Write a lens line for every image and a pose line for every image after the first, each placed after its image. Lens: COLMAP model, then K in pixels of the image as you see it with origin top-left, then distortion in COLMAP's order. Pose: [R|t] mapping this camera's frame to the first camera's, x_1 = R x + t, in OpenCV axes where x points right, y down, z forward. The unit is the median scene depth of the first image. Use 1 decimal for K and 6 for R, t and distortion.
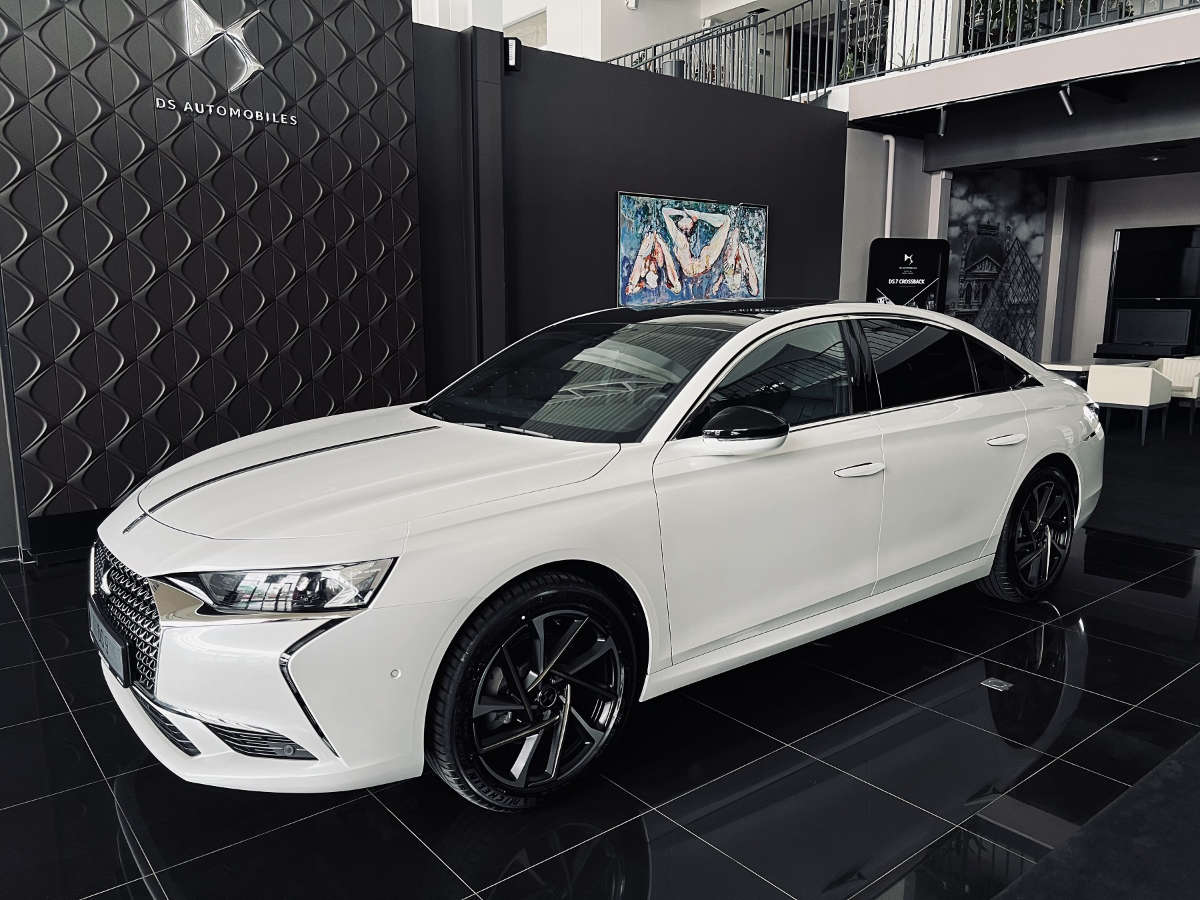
lens RADIAL K [[911.8, 0, 575.8], [0, 911.8, 446.6], [0, 0, 1]] dist [0.039825, -0.038836]
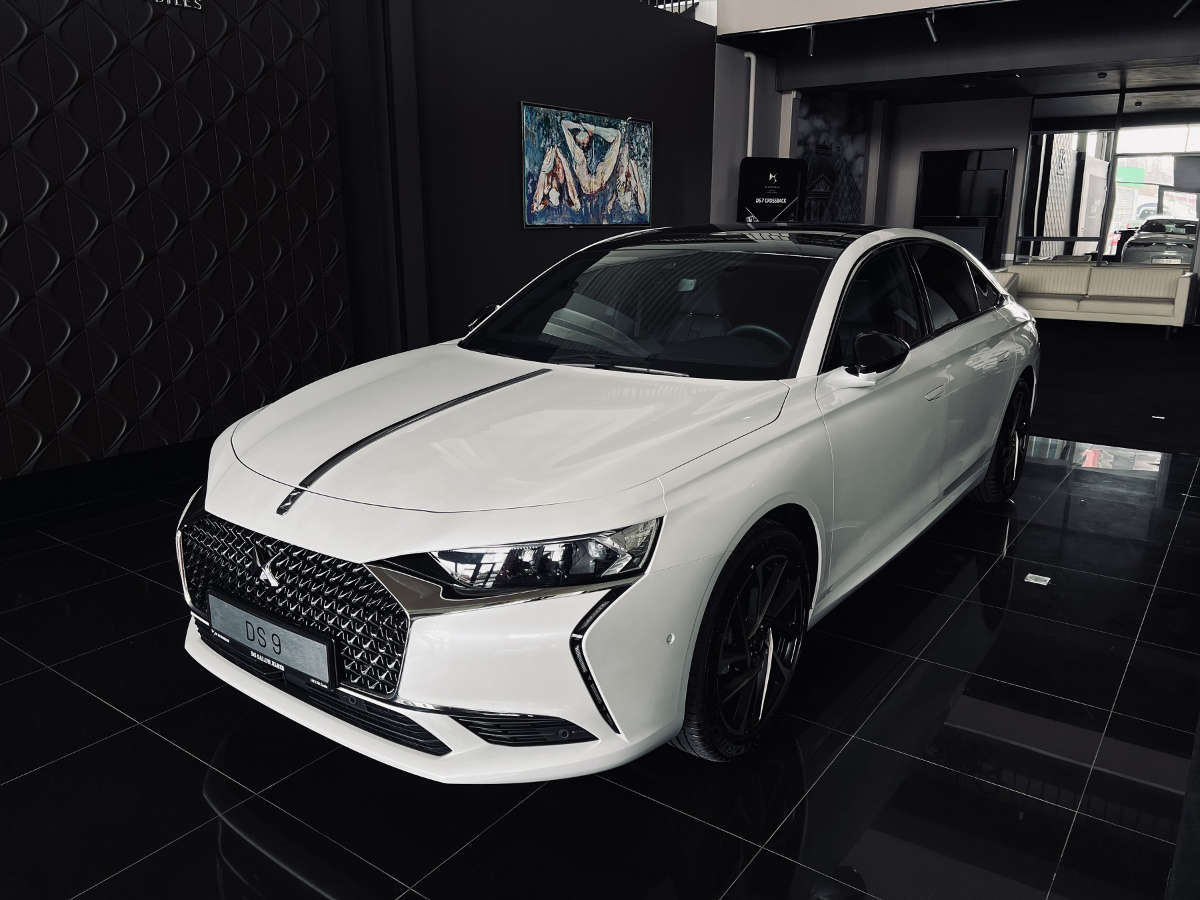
lens RADIAL K [[911.8, 0, 606.9], [0, 911.8, 455.0], [0, 0, 1]] dist [0.039825, -0.038836]
pose [[0.962783, -0.066264, 0.262027, -0.127807], [0.039931, 0.993715, 0.104577, -0.010889], [-0.267309, -0.090221, 0.959378, 0.034291]]
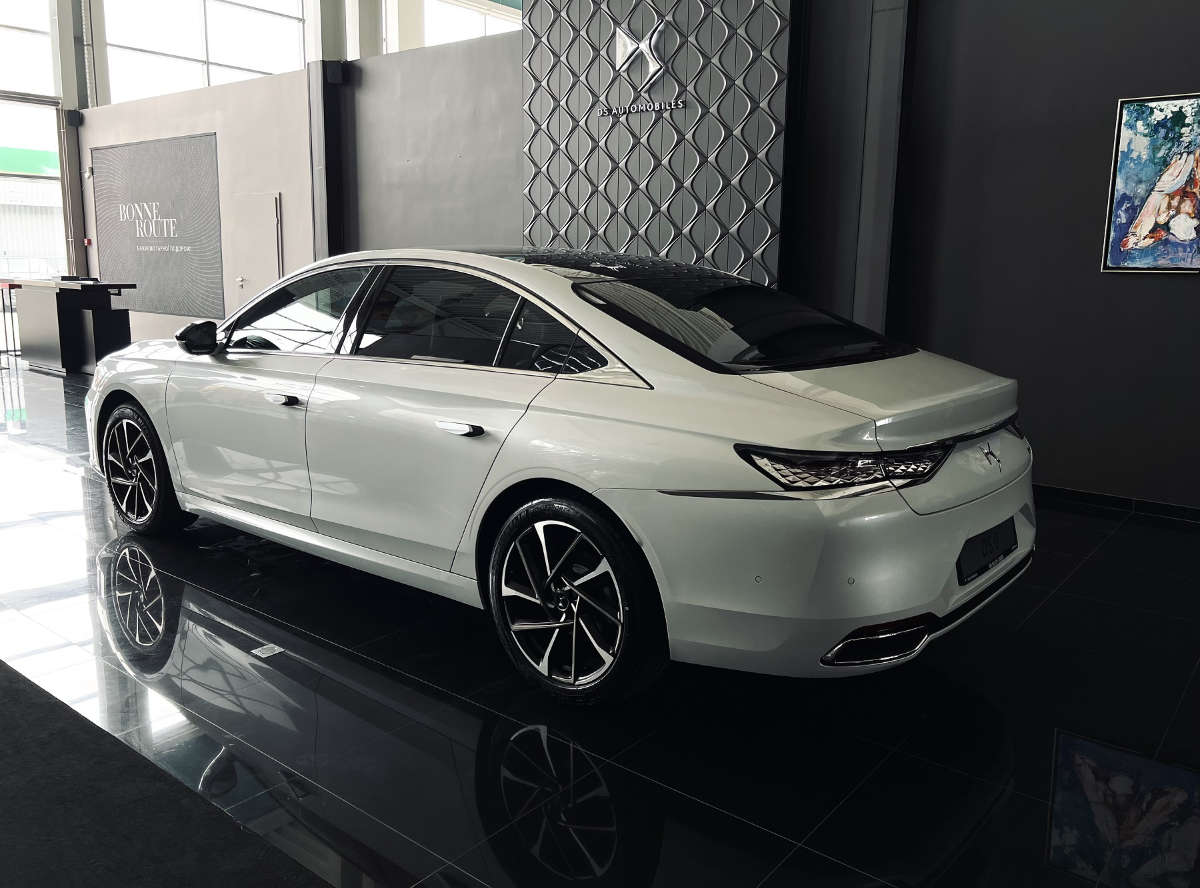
lens RADIAL K [[955.5, 0, 602.5], [0, 955.5, 443.9], [0, 0, 1]] dist [0.004687, -0.005381]
pose [[0.212846, 0.188195, -0.958791, 0.639697], [-0.170175, 0.973418, 0.153288, -0.064897], [0.962152, 0.130535, 0.239214, 0.444277]]
